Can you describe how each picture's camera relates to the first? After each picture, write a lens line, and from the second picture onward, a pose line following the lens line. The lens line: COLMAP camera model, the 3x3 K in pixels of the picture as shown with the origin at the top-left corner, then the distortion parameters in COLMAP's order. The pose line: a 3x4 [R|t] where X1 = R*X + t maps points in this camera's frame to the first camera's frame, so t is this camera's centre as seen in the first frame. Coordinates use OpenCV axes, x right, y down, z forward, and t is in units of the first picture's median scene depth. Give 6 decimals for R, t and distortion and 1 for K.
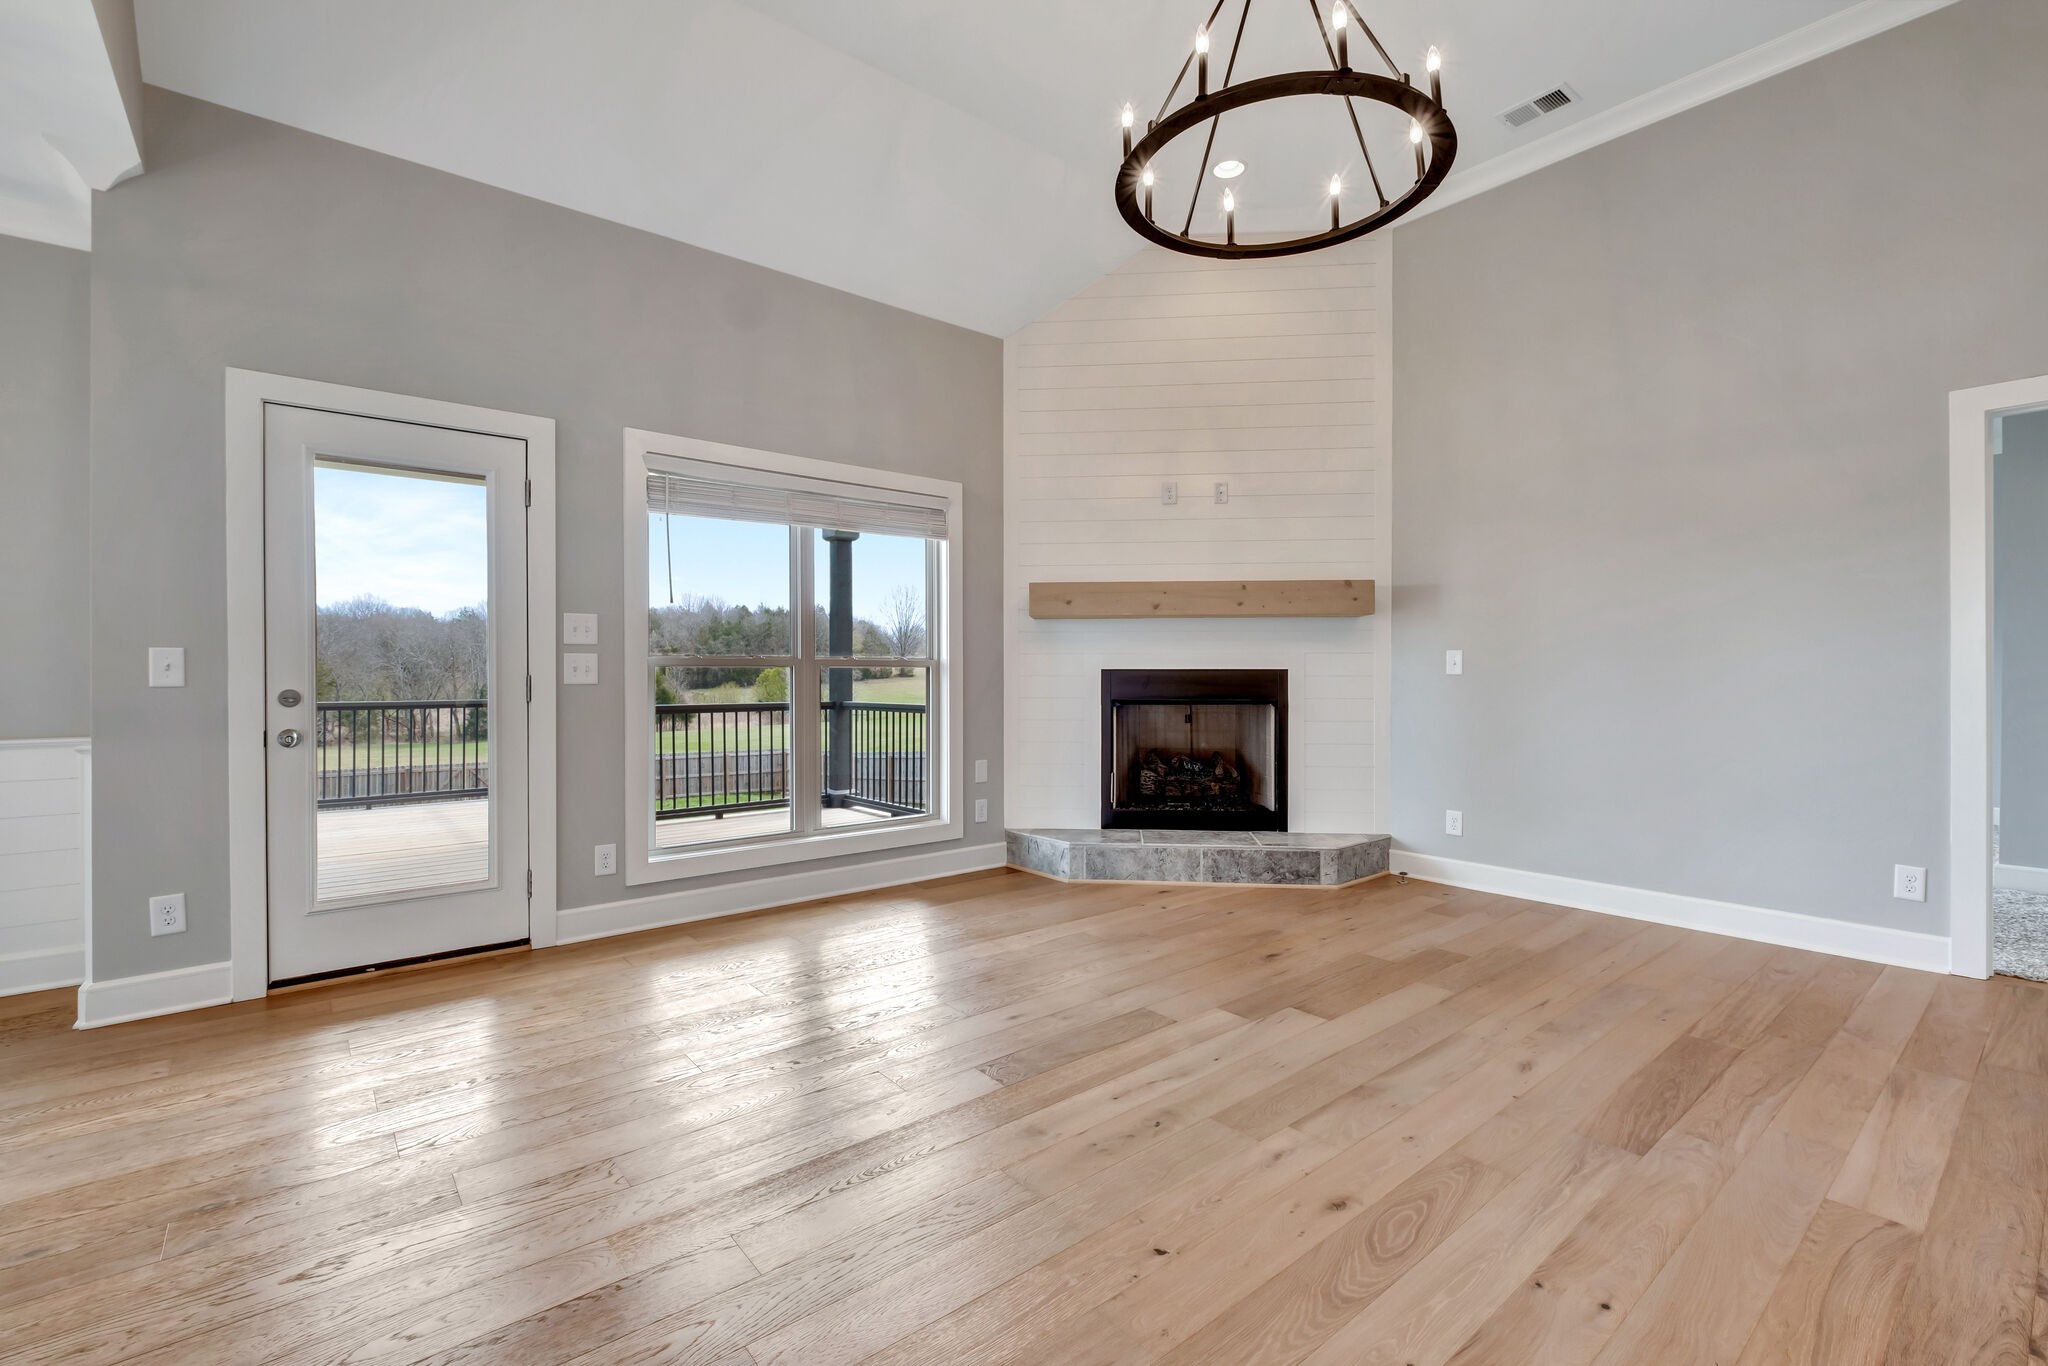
lens RADIAL K [[906.9, 0, 1026.6], [0, 906.9, 680.2], [0, 0, 1]] dist [-0.002696, -0.004691]
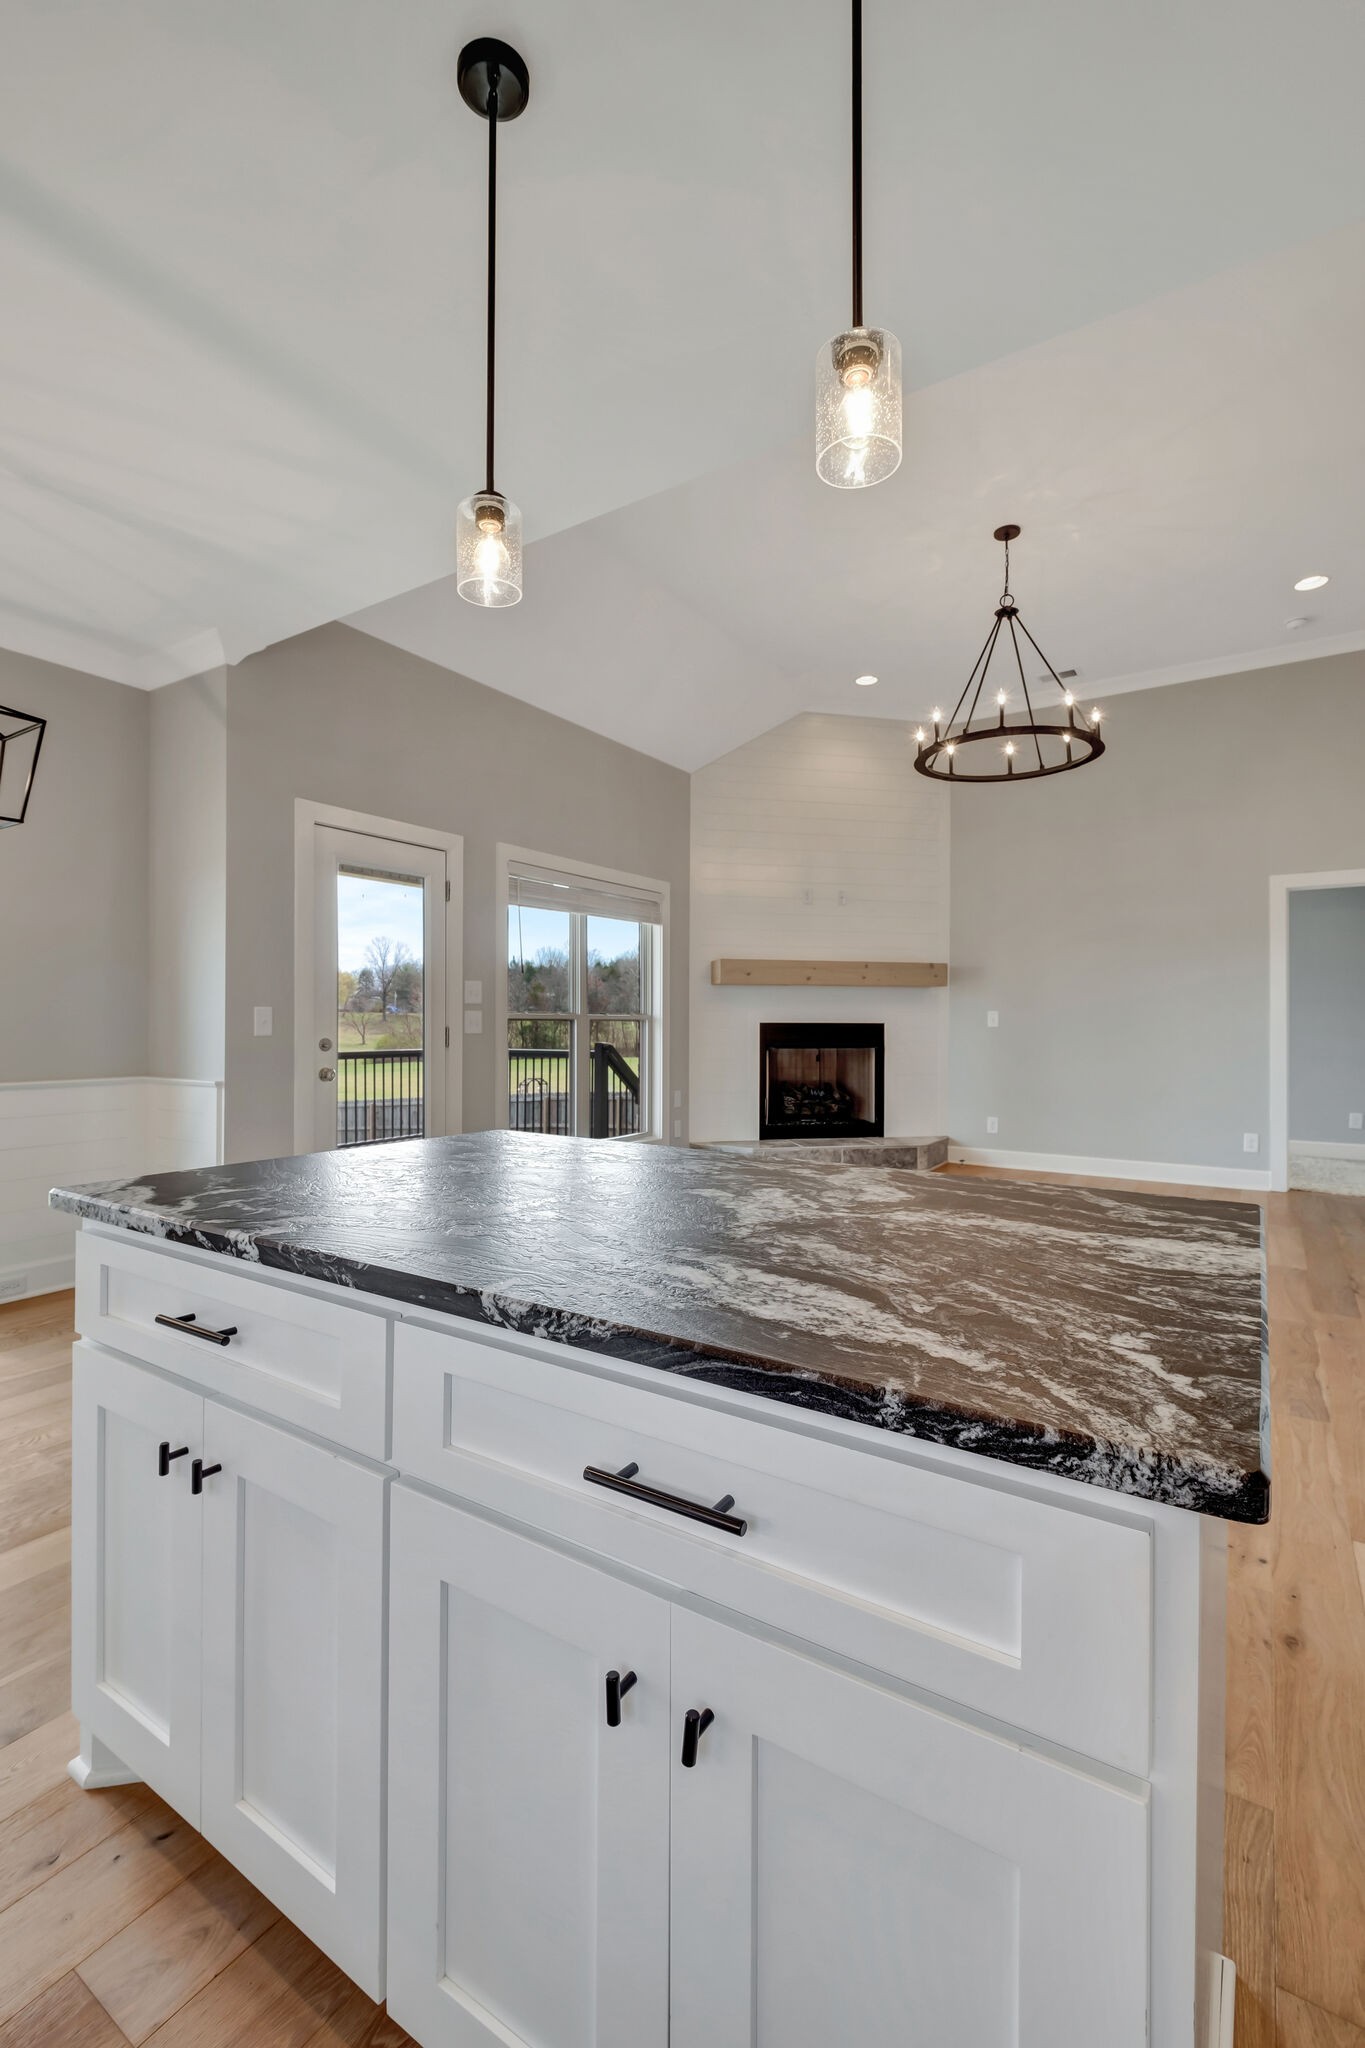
lens RADIAL K [[906.9, 0, 682.8], [0, 906.9, 1021.7], [0, 0, 1]] dist [-0.002696, -0.004691]
pose [[0.955153, 0.002943, 0.296100, -0.448457], [-0.000665, 0.999969, -0.007792, -0.002745], [-0.296113, 0.007246, 0.955125, -0.276975]]
